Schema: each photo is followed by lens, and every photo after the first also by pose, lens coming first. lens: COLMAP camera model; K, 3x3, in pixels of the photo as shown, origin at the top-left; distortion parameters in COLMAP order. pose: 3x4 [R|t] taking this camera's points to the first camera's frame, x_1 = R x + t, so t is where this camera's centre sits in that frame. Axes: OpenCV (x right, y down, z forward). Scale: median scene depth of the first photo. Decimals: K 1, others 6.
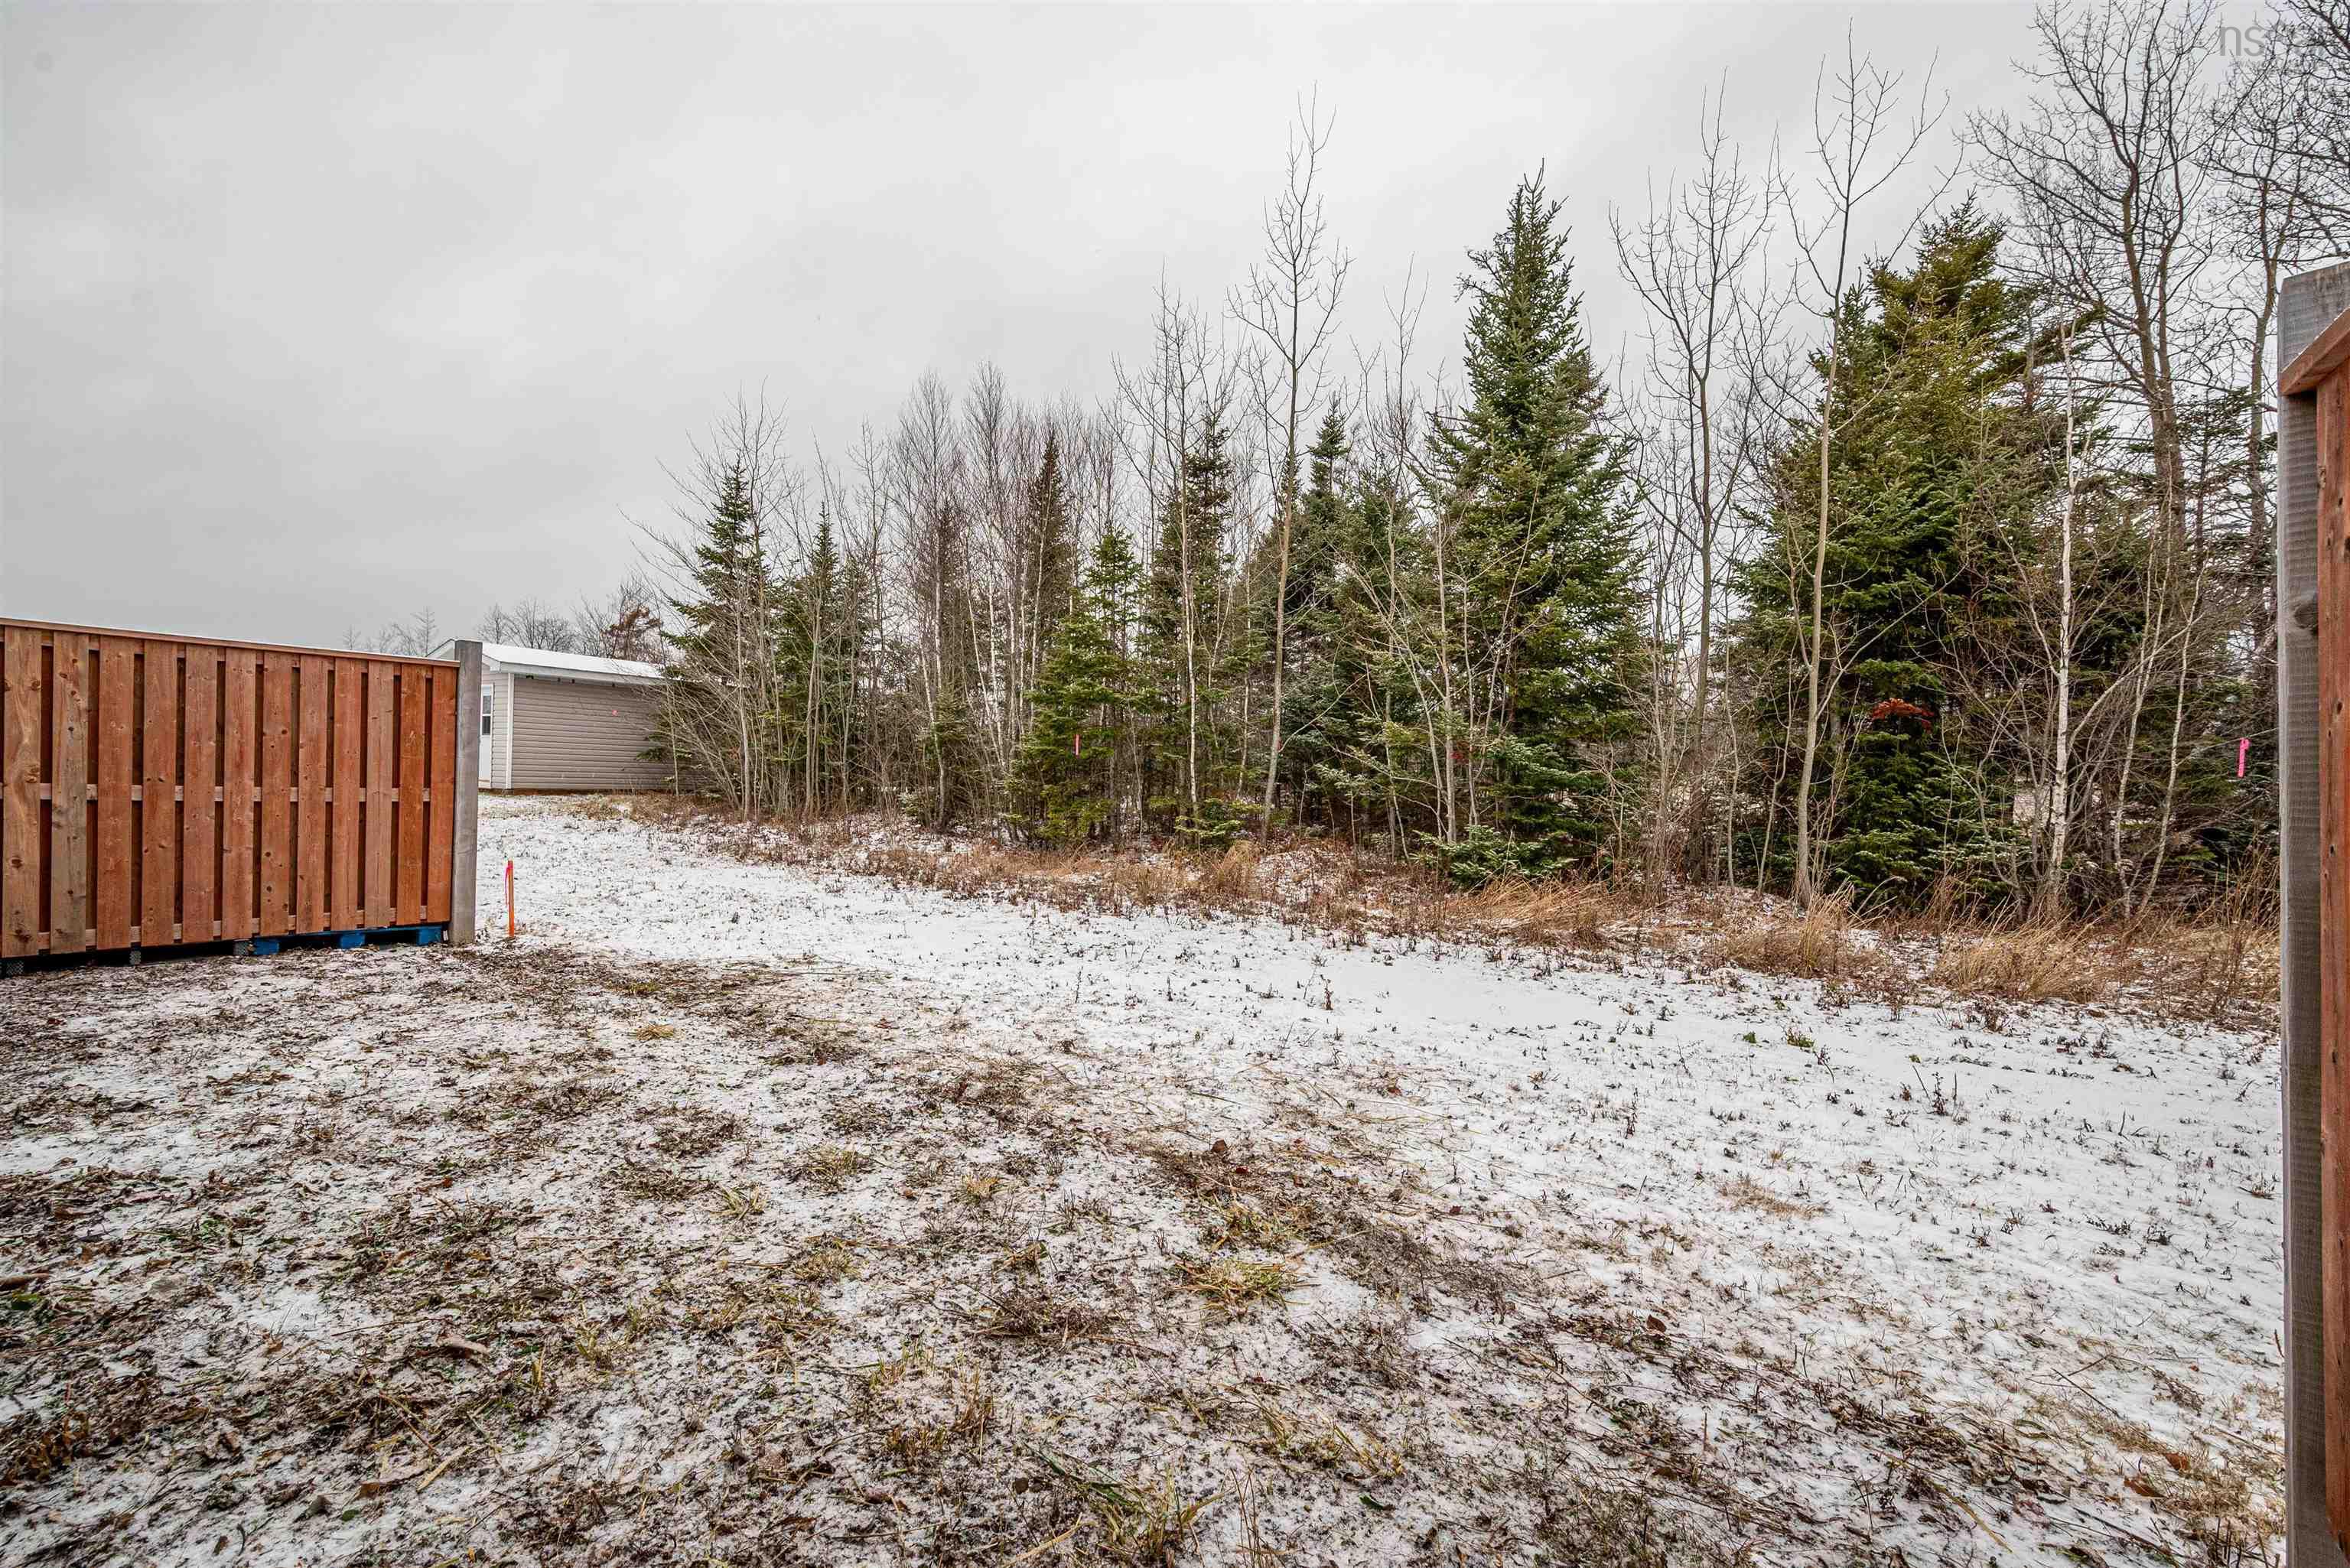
lens RADIAL K [[998.8, 0, 1175.0], [0, 998.8, 784.0], [0, 0, 1]] dist [0.000181, -0.000045]
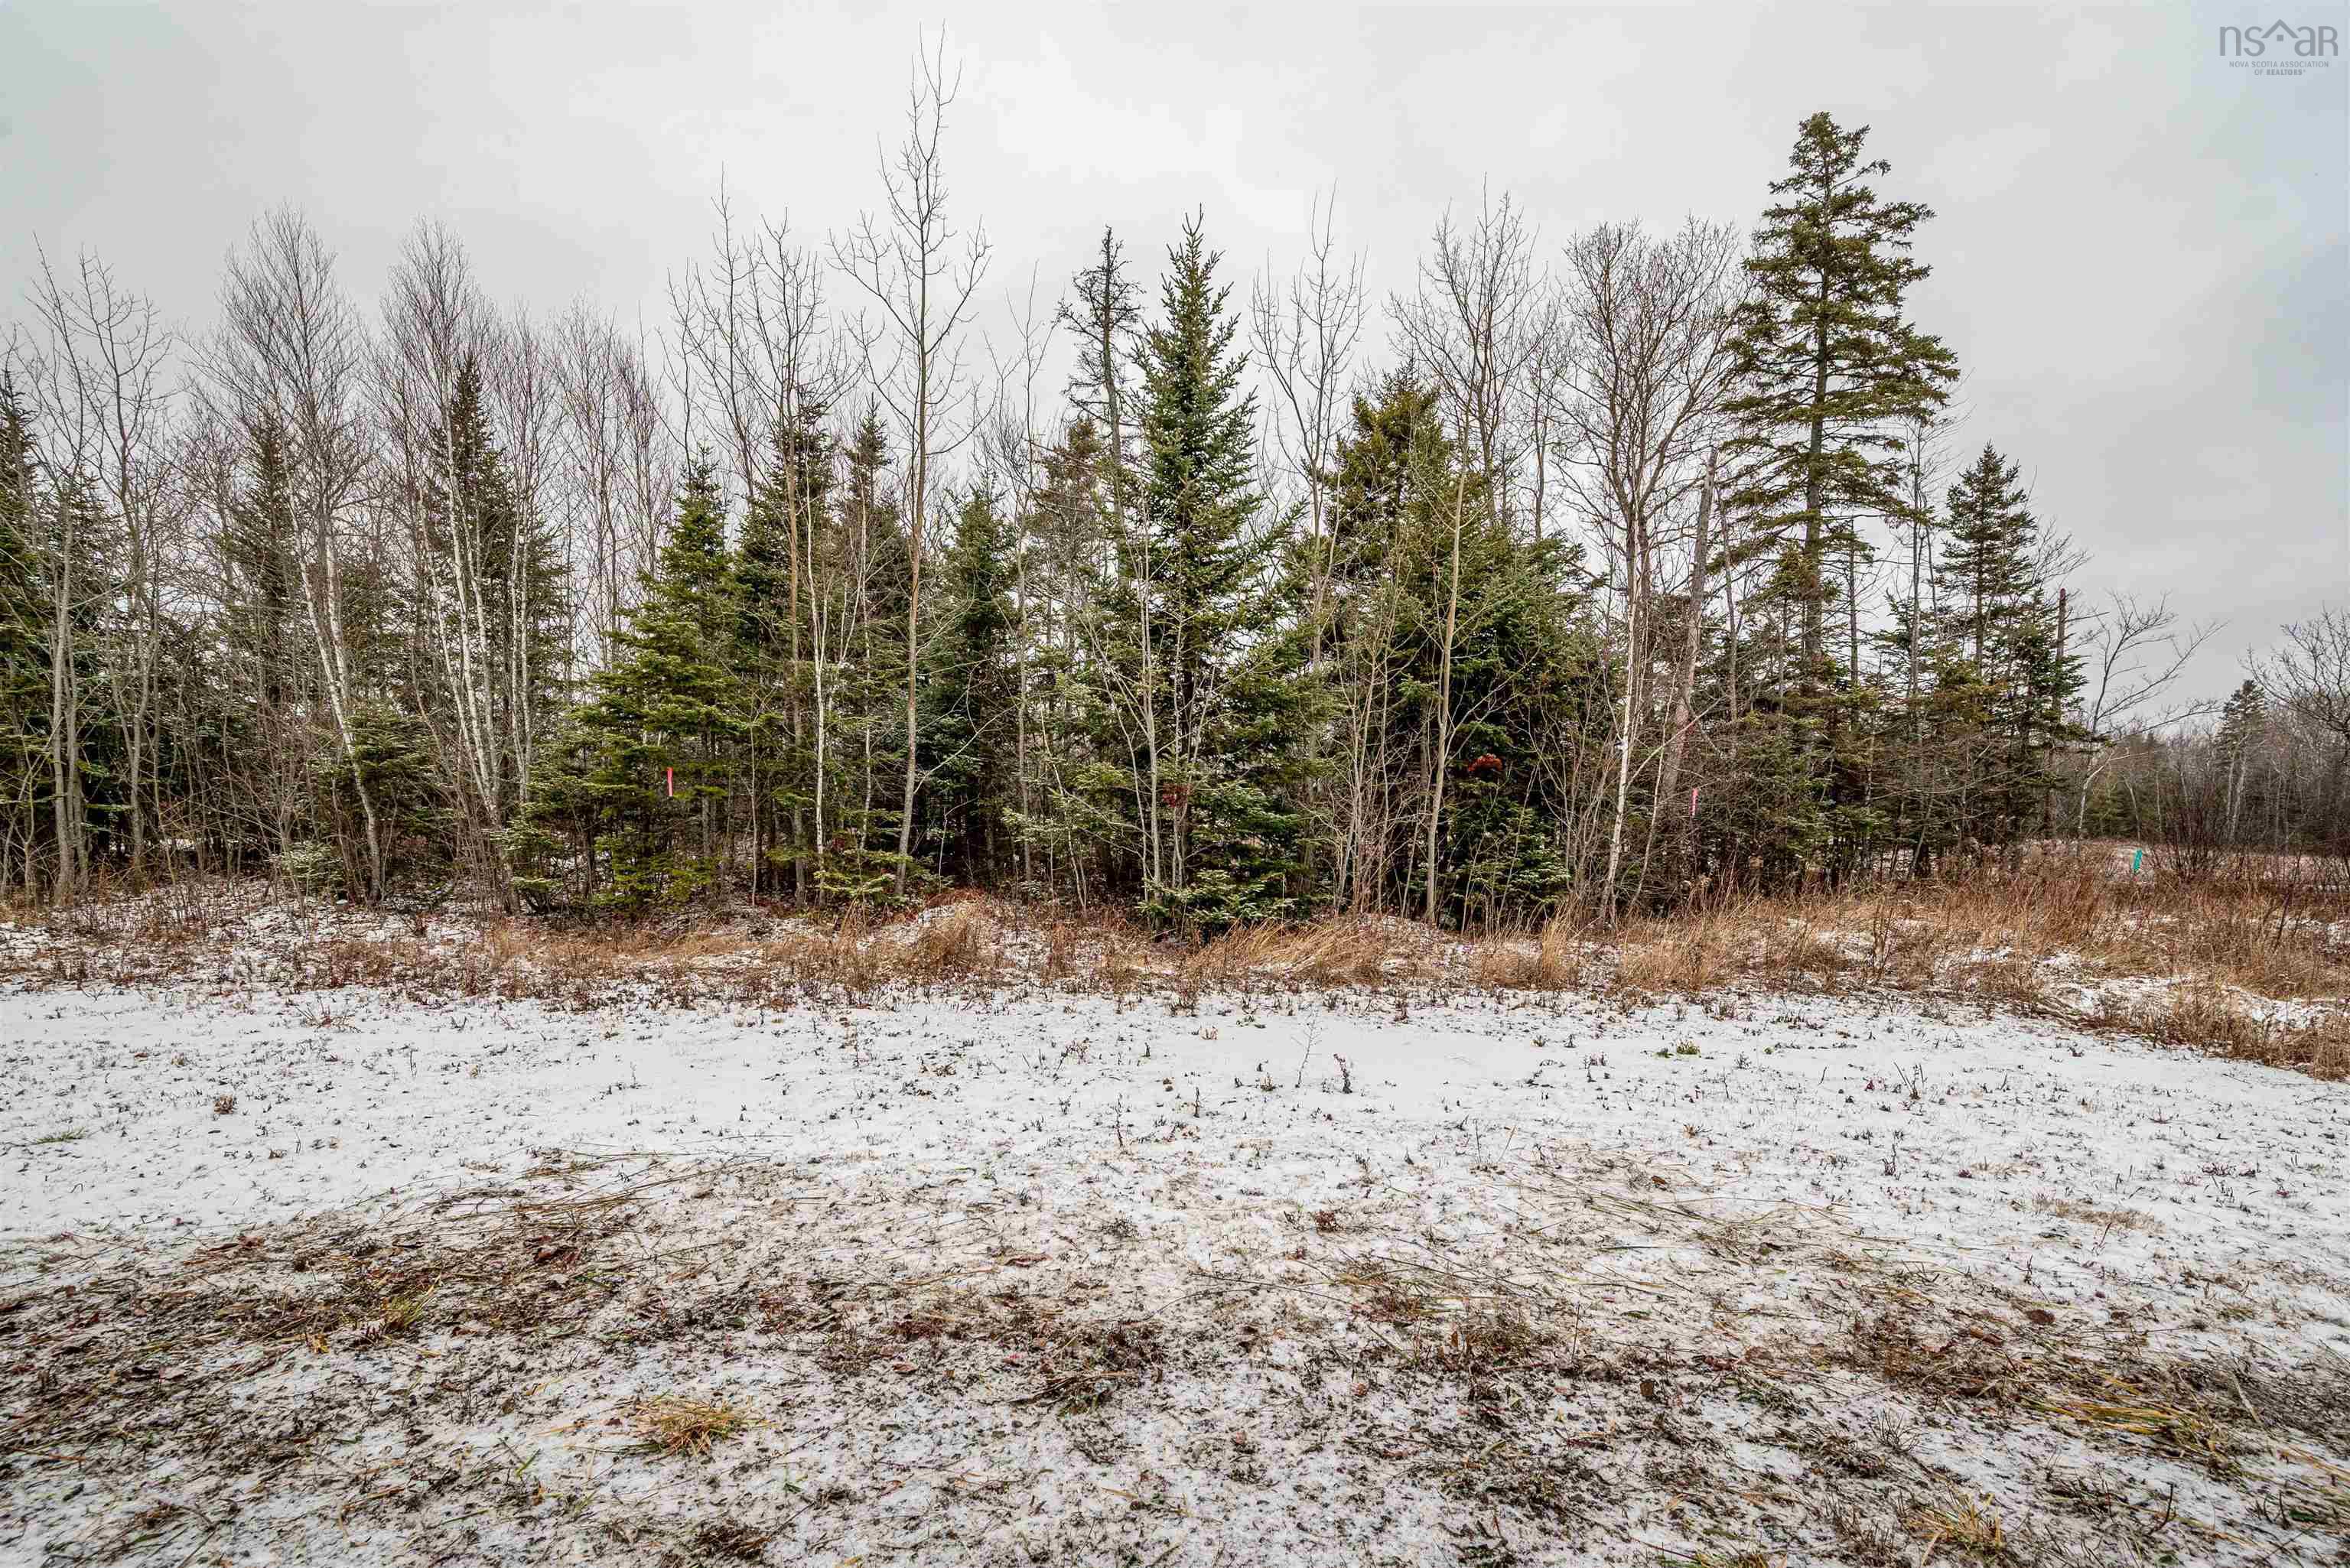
lens RADIAL K [[962.1, 0, 1175.0], [0, 962.1, 855.5], [0, 0, 1]] dist [-0.003435, -0.000302]
pose [[0.811295, -0.029938, 0.583869, -0.274885], [0.010408, 0.999269, 0.036776, -0.008420], [-0.584544, -0.023759, 0.811014, 0.249105]]
